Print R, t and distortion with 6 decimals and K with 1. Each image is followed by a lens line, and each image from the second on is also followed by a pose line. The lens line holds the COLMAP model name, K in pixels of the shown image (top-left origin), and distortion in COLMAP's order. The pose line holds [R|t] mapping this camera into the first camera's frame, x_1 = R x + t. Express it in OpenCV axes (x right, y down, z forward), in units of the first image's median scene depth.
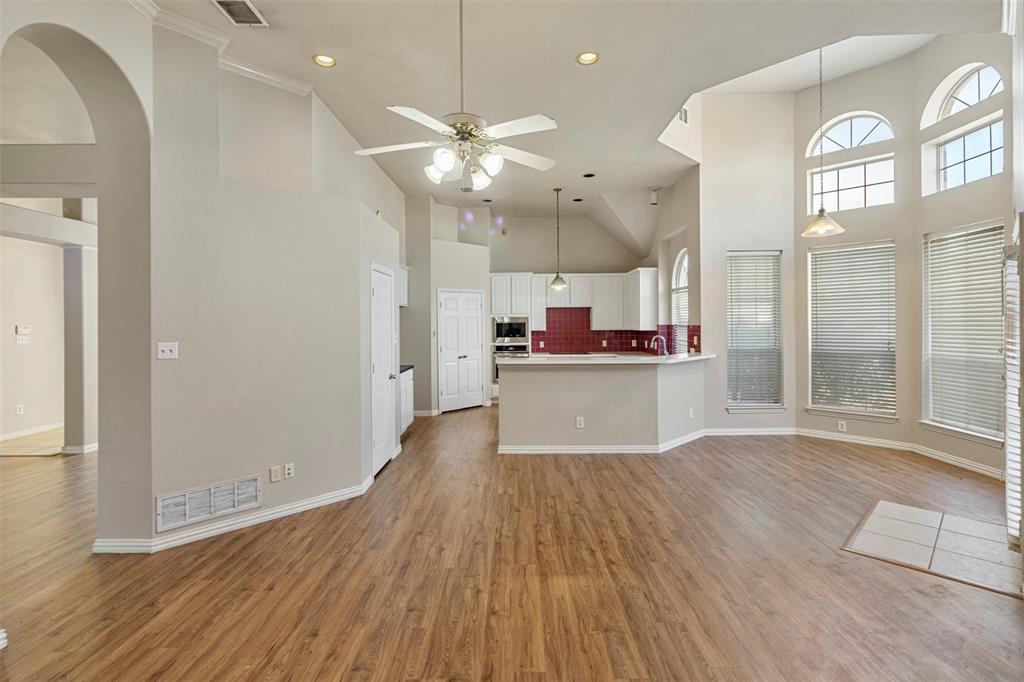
lens RADIAL K [[475.7, 0, 508.7], [0, 475.7, 322.4], [0, 0, 1]] dist [0.000198, -0.000077]
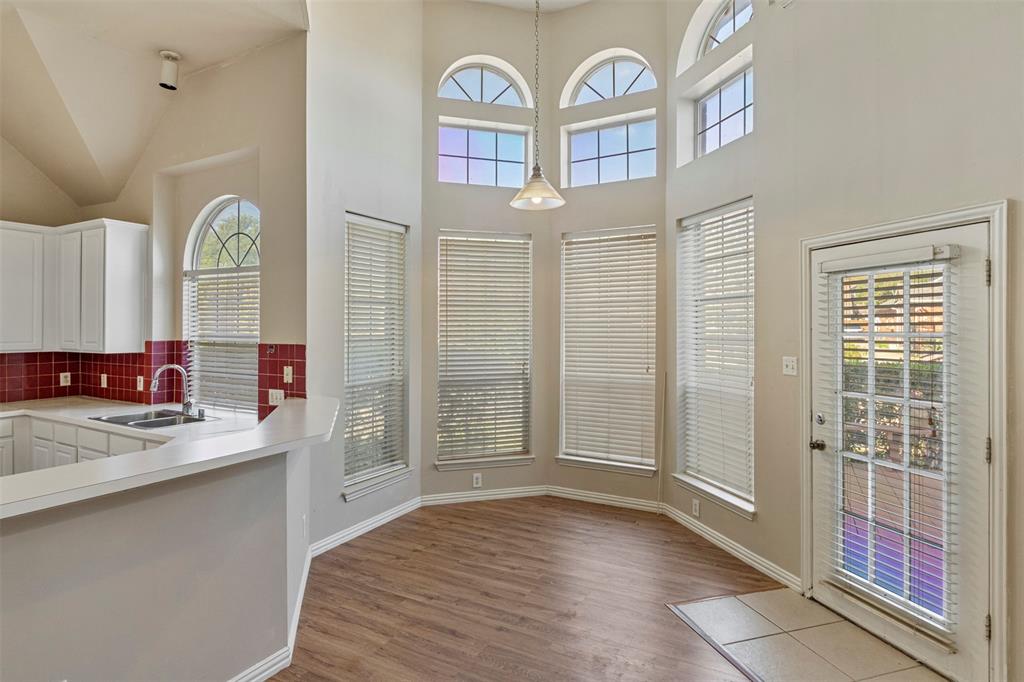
lens RADIAL K [[538.4, 0, 511.2], [0, 538.4, 325.2], [0, 0, 1]] dist [-0.001052, -0.000089]
pose [[0.464939, 0.012294, 0.885258, -0.007056], [-0.005809, 0.999924, -0.010836, -0.009867], [-0.885324, -0.000105, 0.464975, 0.530198]]
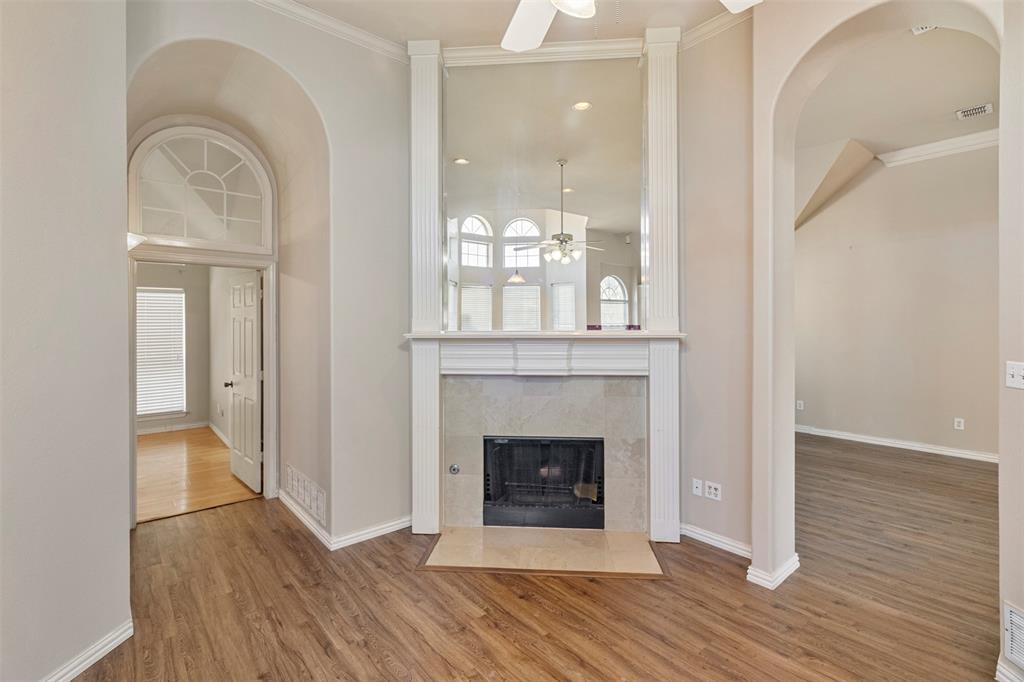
lens RADIAL K [[475.7, 0, 508.7], [0, 475.7, 322.4], [0, 0, 1]] dist [0.000198, -0.000077]
pose [[-0.754794, 0.015436, -0.655780, 0.091436], [0.011789, 0.999881, 0.009967, -0.012043], [0.655856, -0.000209, -0.754886, 0.528731]]
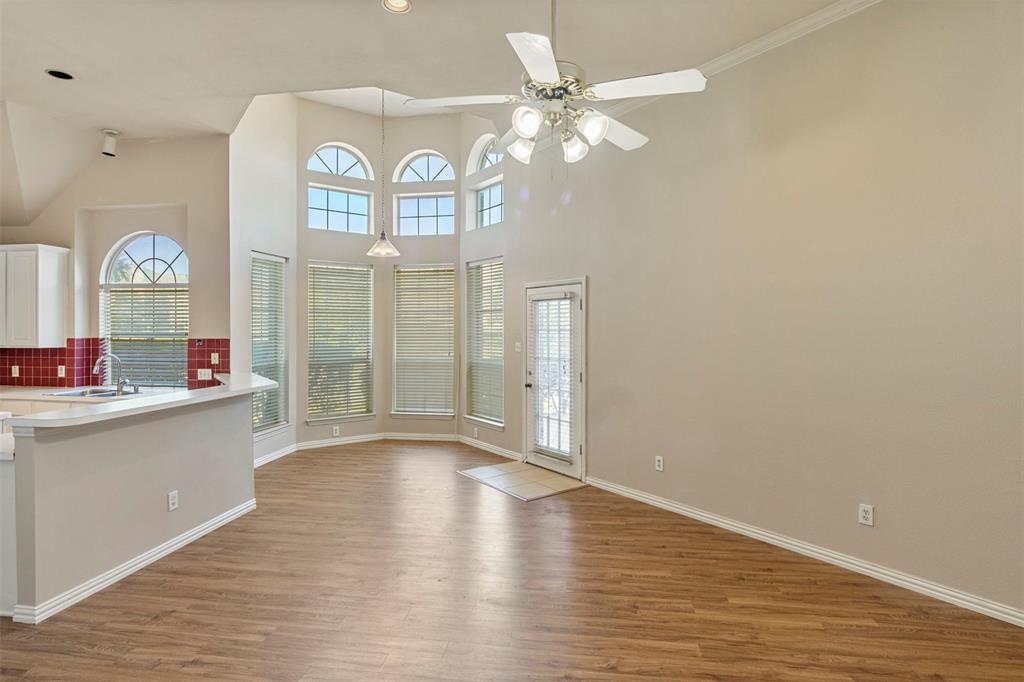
lens RADIAL K [[532.2, 0, 514.2], [0, 532.2, 329.4], [0, 0, 1]] dist [-0.003255, -0.000840]
pose [[0.133493, 0.005851, 0.991032, -0.405649], [-0.001751, 0.999982, -0.005668, -0.005249], [-0.991048, -0.000979, 0.133501, 0.410180]]
